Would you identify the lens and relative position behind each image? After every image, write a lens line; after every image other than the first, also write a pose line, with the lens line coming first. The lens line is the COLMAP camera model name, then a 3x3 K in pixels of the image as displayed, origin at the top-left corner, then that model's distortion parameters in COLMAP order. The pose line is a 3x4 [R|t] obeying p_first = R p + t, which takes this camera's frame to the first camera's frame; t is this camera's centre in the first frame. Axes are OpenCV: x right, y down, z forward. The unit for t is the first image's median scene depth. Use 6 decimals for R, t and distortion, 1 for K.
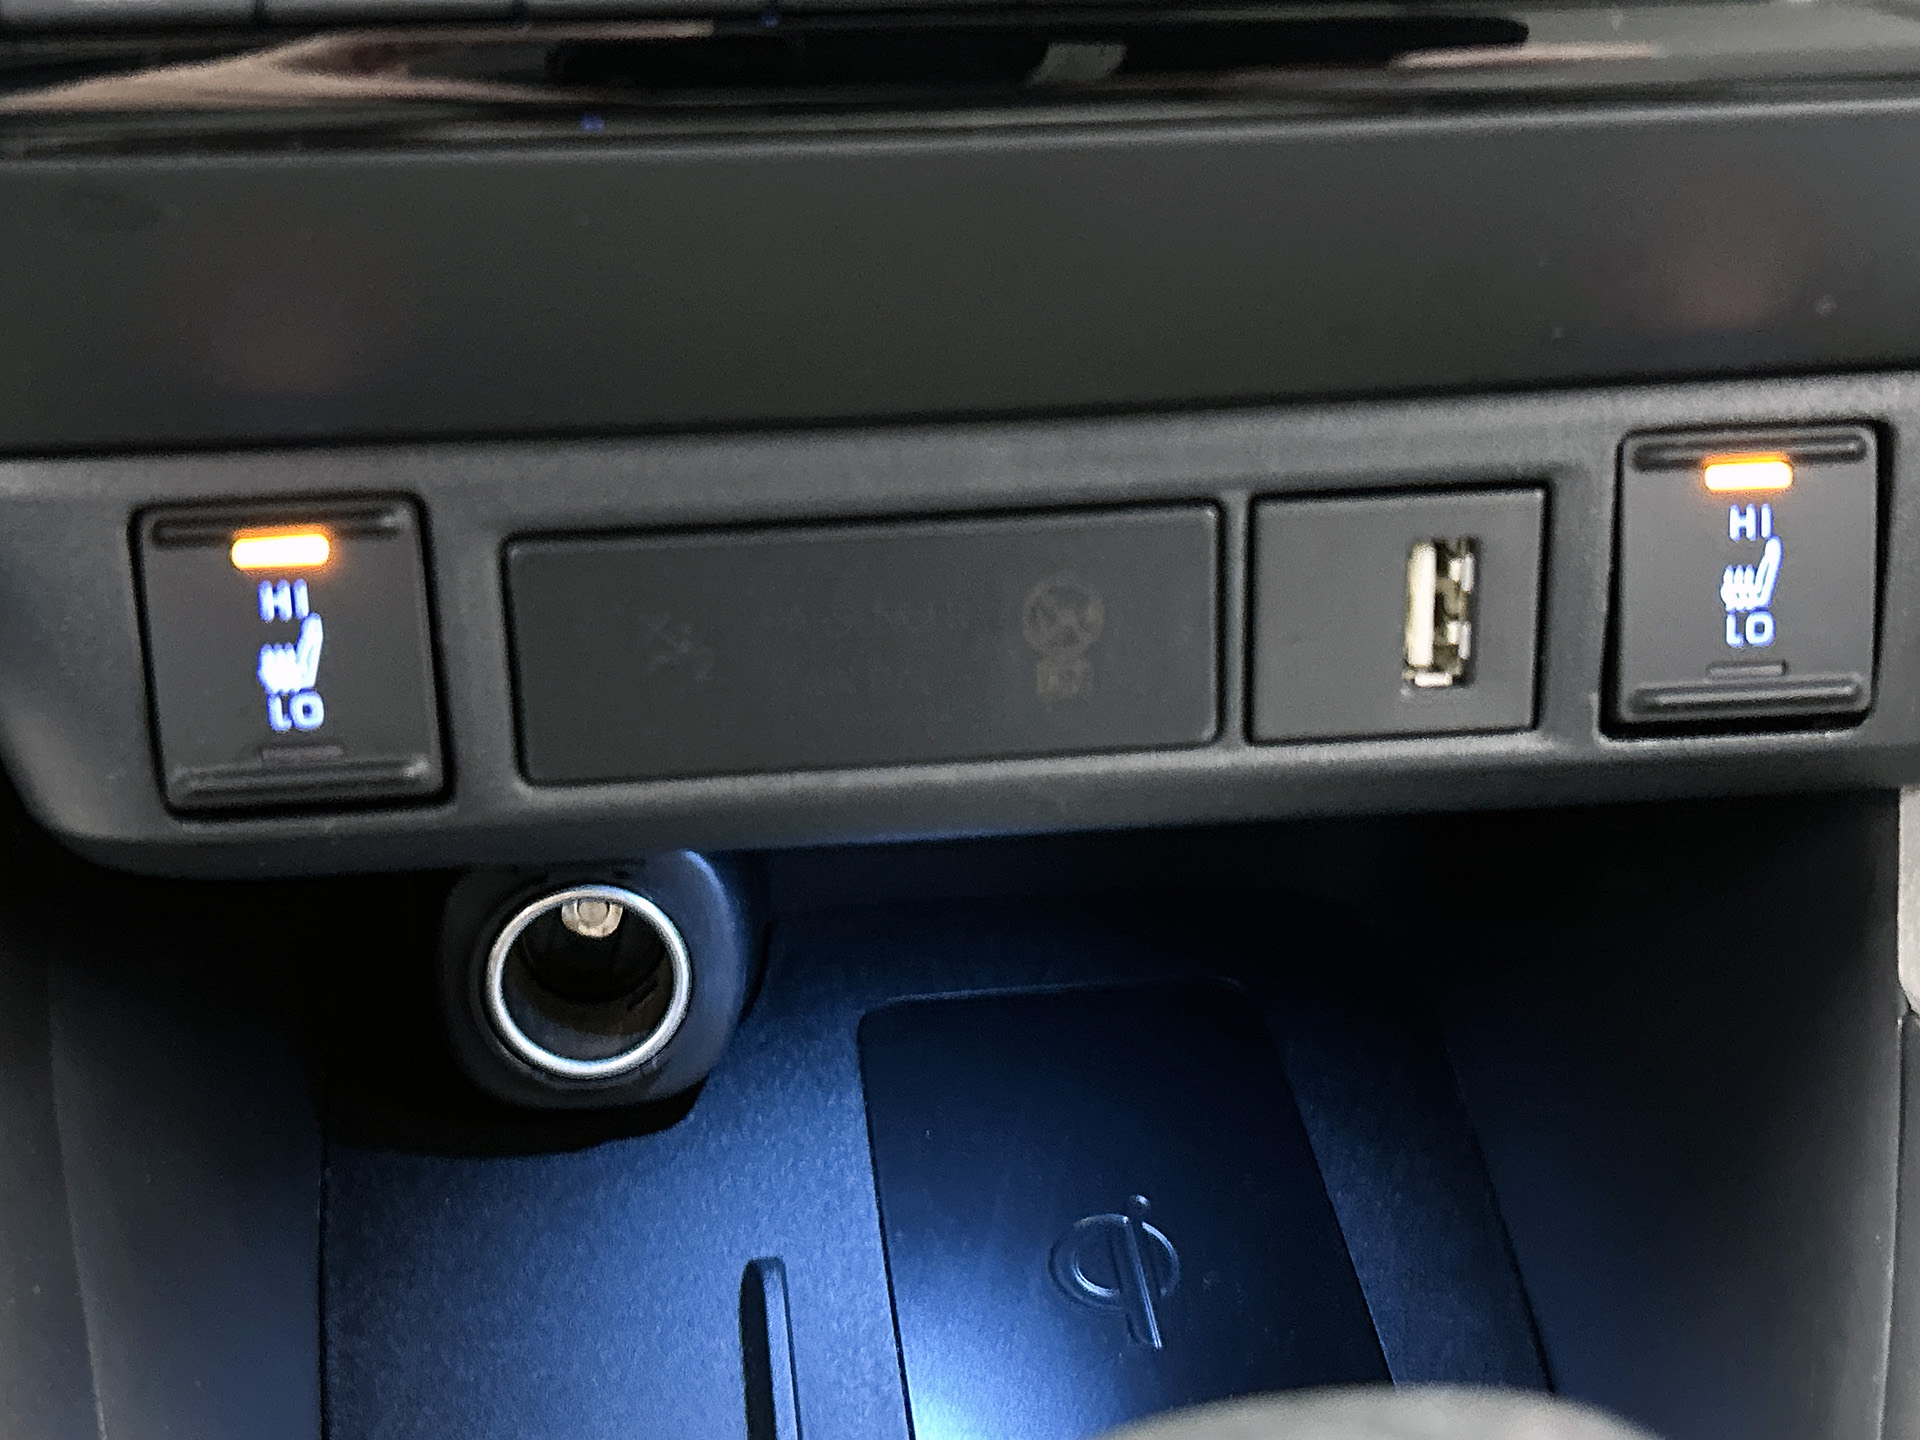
lens RADIAL K [[2583.5, 0, 940.2], [0, 2583.5, 725.1], [0, 0, 1]] dist [0.011439, 0.000000]
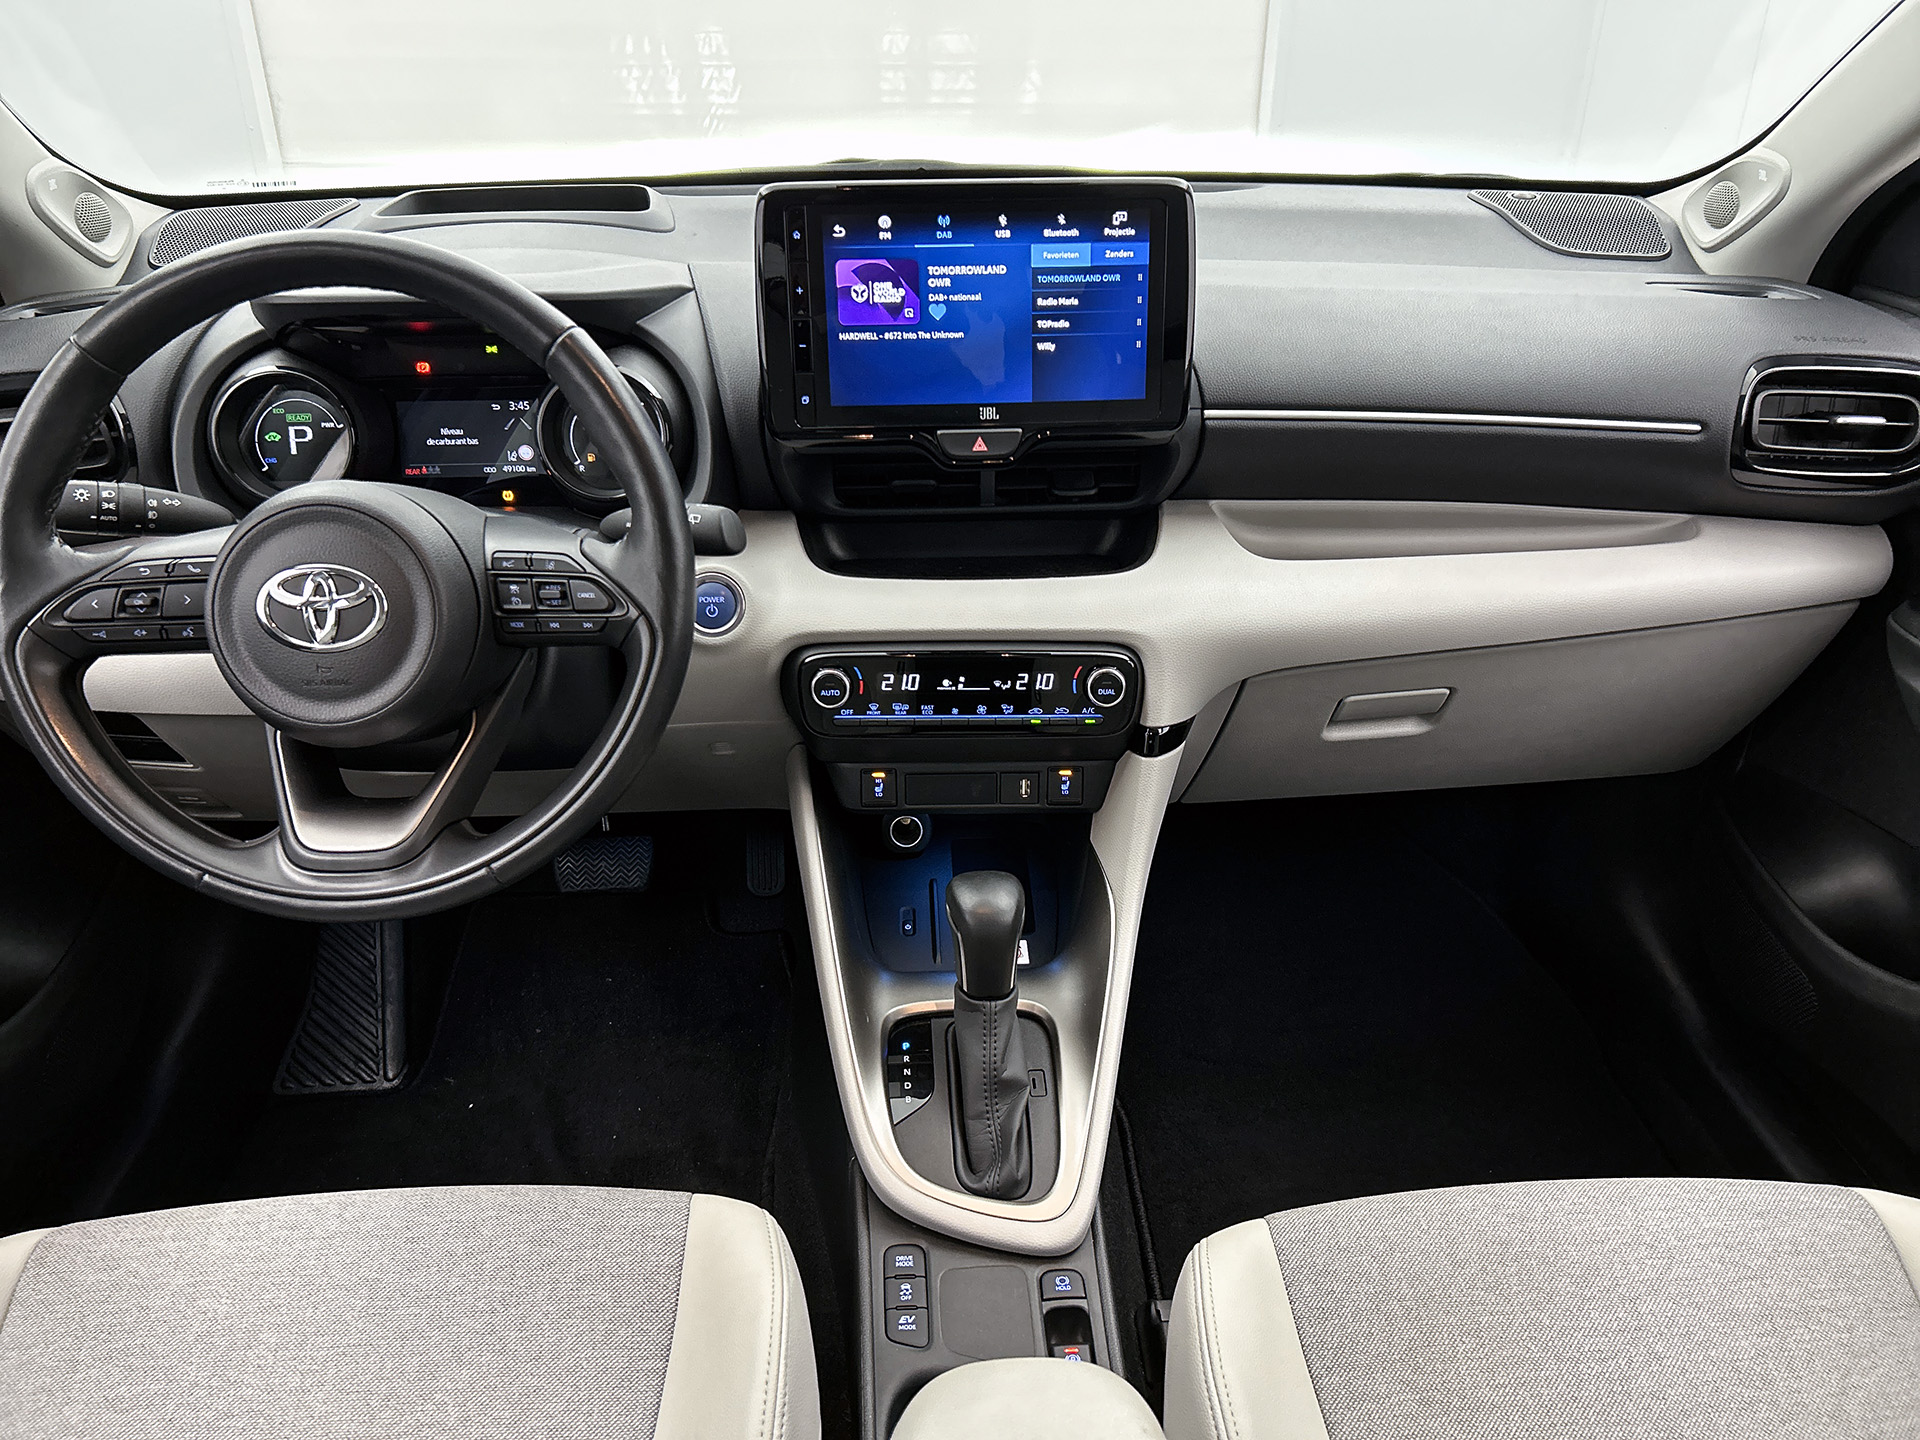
lens RADIAL K [[1453.6, 0, 962.3], [0, 1453.6, 714.0], [0, 0, 1]] dist [0.019186, 0.006104]
pose [[0.998021, 0.043838, -0.045089, 0.191605], [-0.043649, 0.999034, 0.005166, -0.277214], [0.045272, -0.003188, 0.998970, -3.328744]]
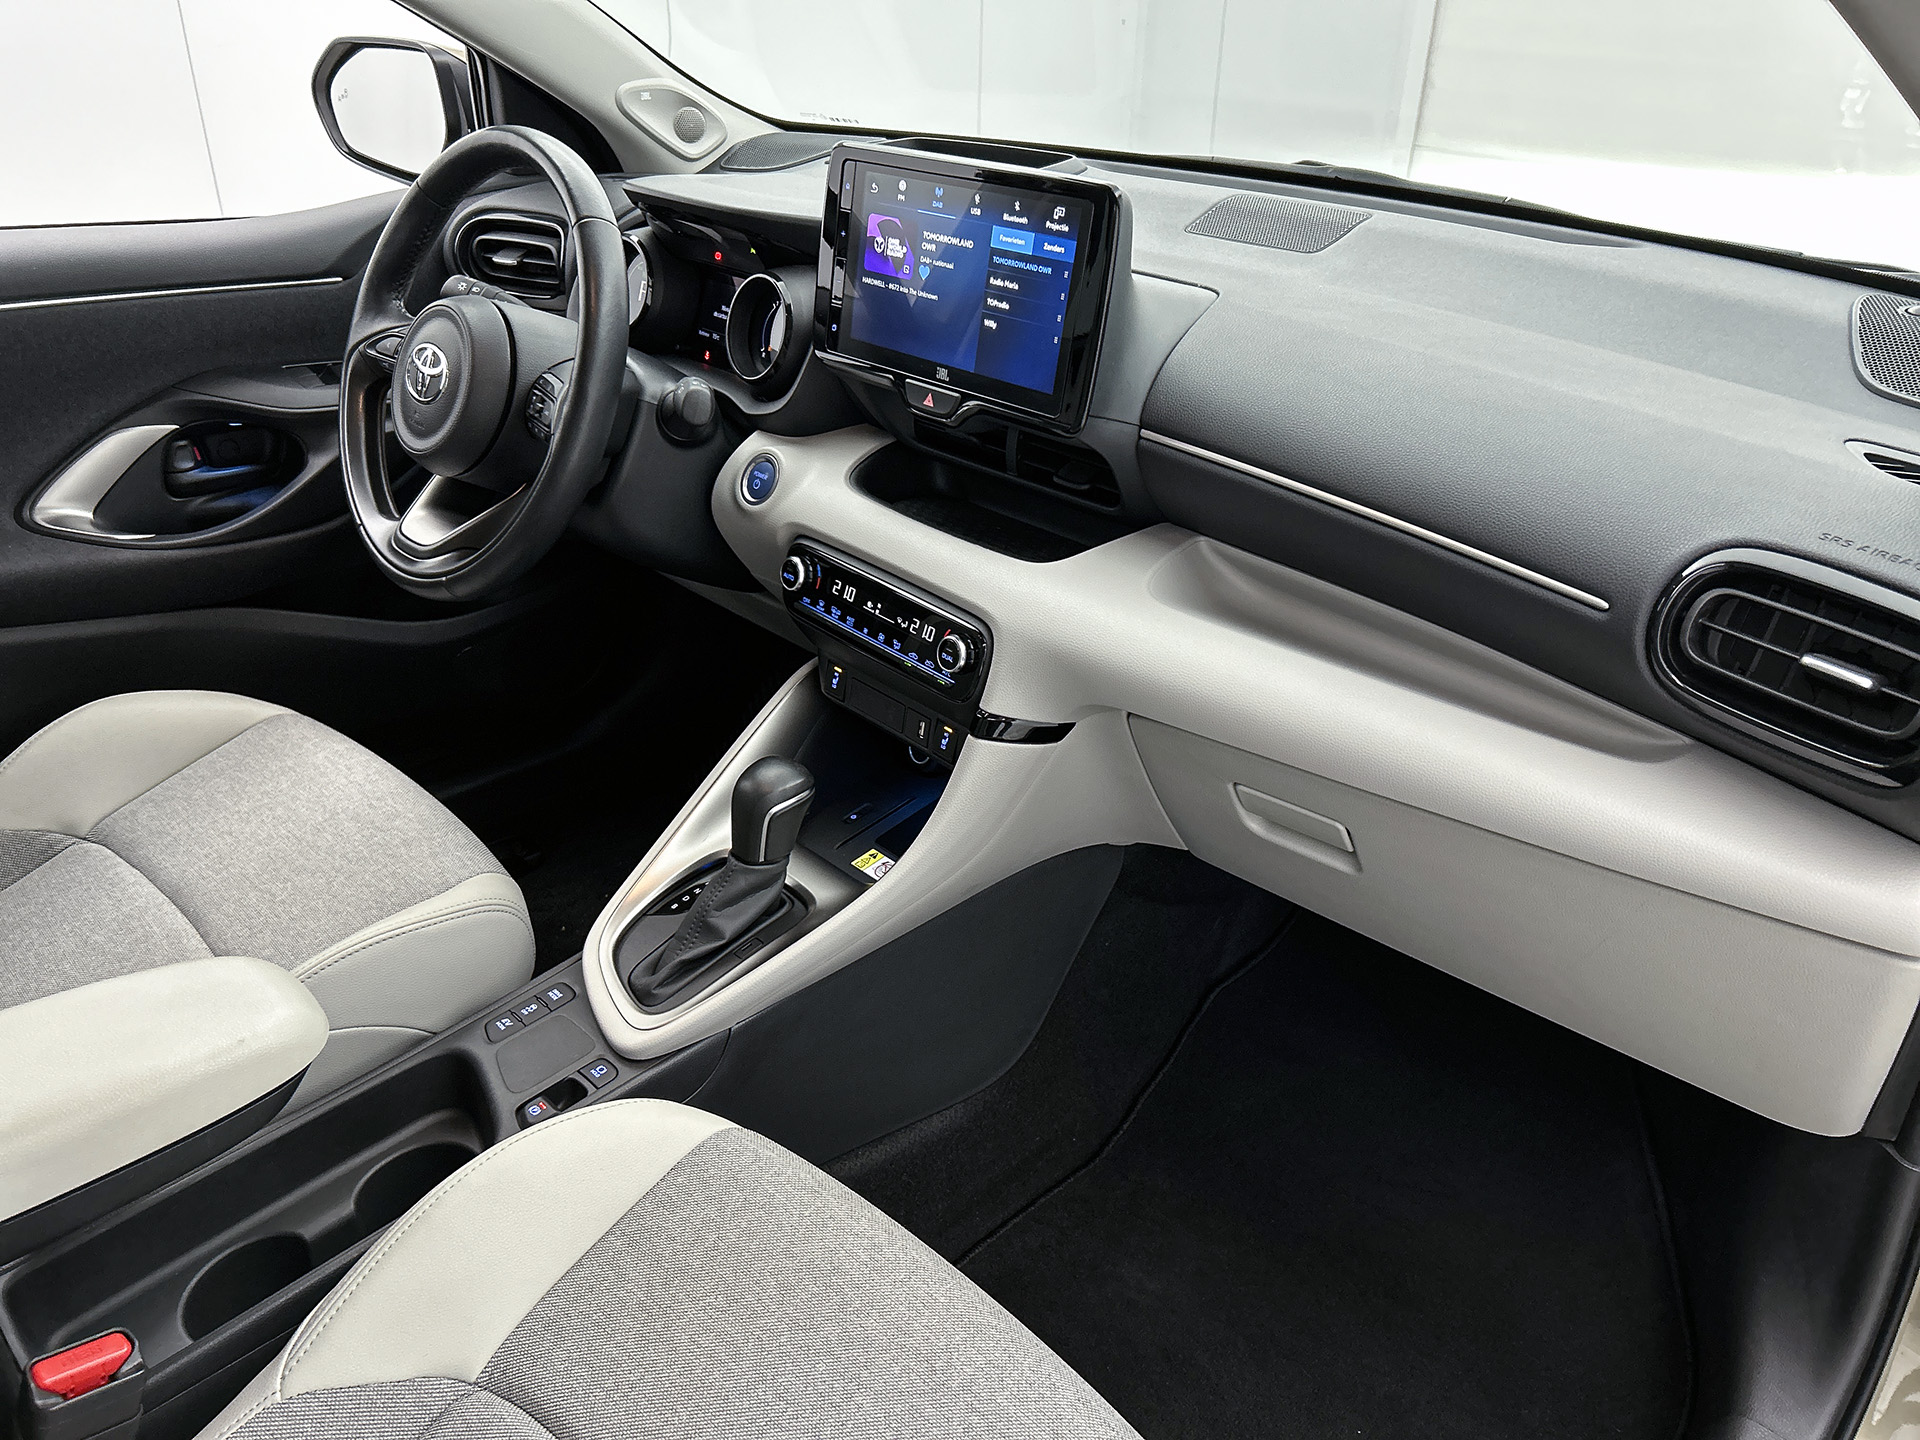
lens RADIAL K [[1453.6, 0, 958.4], [0, 1453.6, 710.2], [0, 0, 1]] dist [0.019186, 0.006104]
pose [[0.619150, 0.398667, -0.676549, 3.374063], [-0.393326, 0.903124, 0.172225, -0.942837], [0.679668, 0.159471, 0.715975, -2.237020]]
